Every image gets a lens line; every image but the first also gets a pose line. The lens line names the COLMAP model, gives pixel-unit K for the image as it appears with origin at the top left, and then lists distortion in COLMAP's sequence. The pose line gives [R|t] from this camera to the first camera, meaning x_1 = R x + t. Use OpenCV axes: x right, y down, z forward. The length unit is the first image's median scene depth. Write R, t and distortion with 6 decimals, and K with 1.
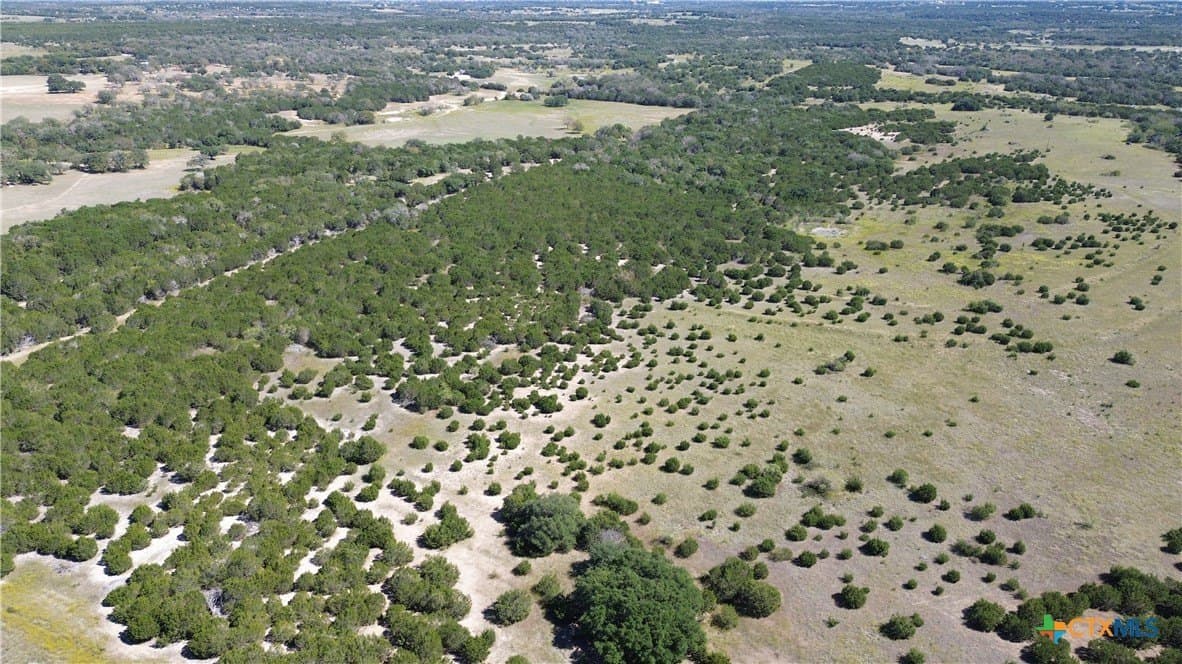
lens RADIAL K [[830.7, 0, 592.5], [0, 830.7, 338.2], [0, 0, 1]] dist [0.082677, -0.085774]
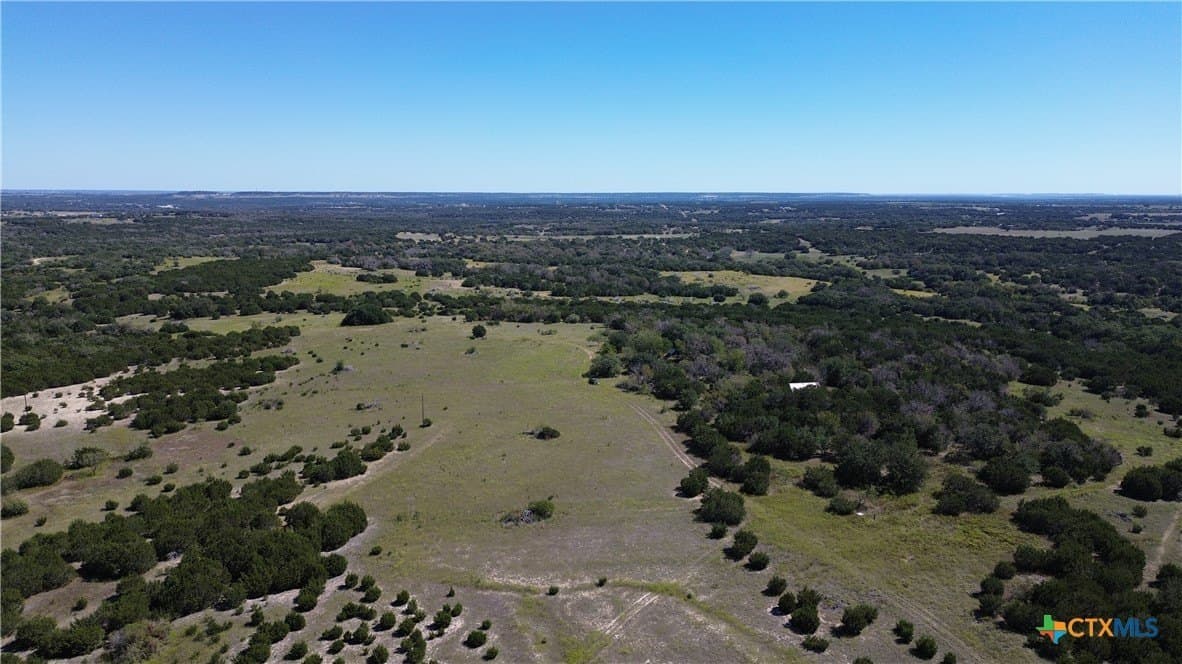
lens RADIAL K [[832.3, 0, 592.1], [0, 832.3, 335.9], [0, 0, 1]] dist [0.095030, -0.113419]
pose [[0.880045, -0.084188, 0.467368, 0.538152], [0.189175, 0.964852, -0.182411, -0.220694], [-0.435584, 0.248945, 0.865039, 0.753824]]
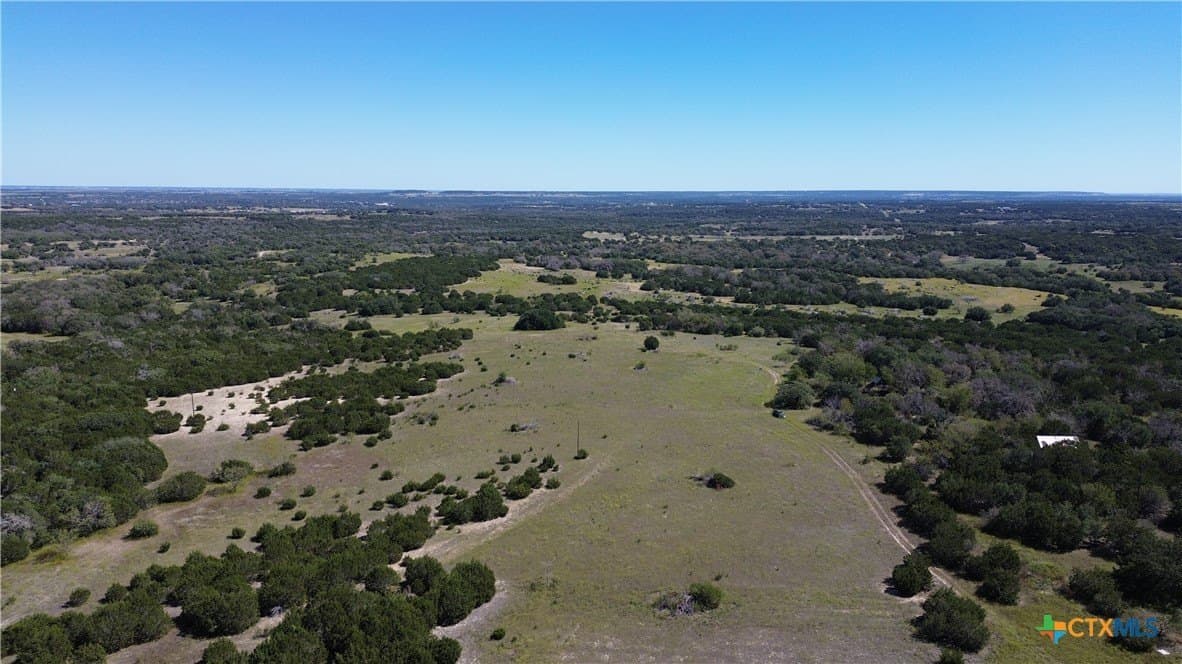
lens RADIAL K [[832.3, 0, 592.1], [0, 832.3, 335.9], [0, 0, 1]] dist [0.095030, -0.113419]
pose [[0.963061, -0.046997, 0.265151, 0.575143], [0.106117, 0.971210, -0.213286, -0.249293], [-0.247493, 0.233544, 0.940321, 0.819358]]
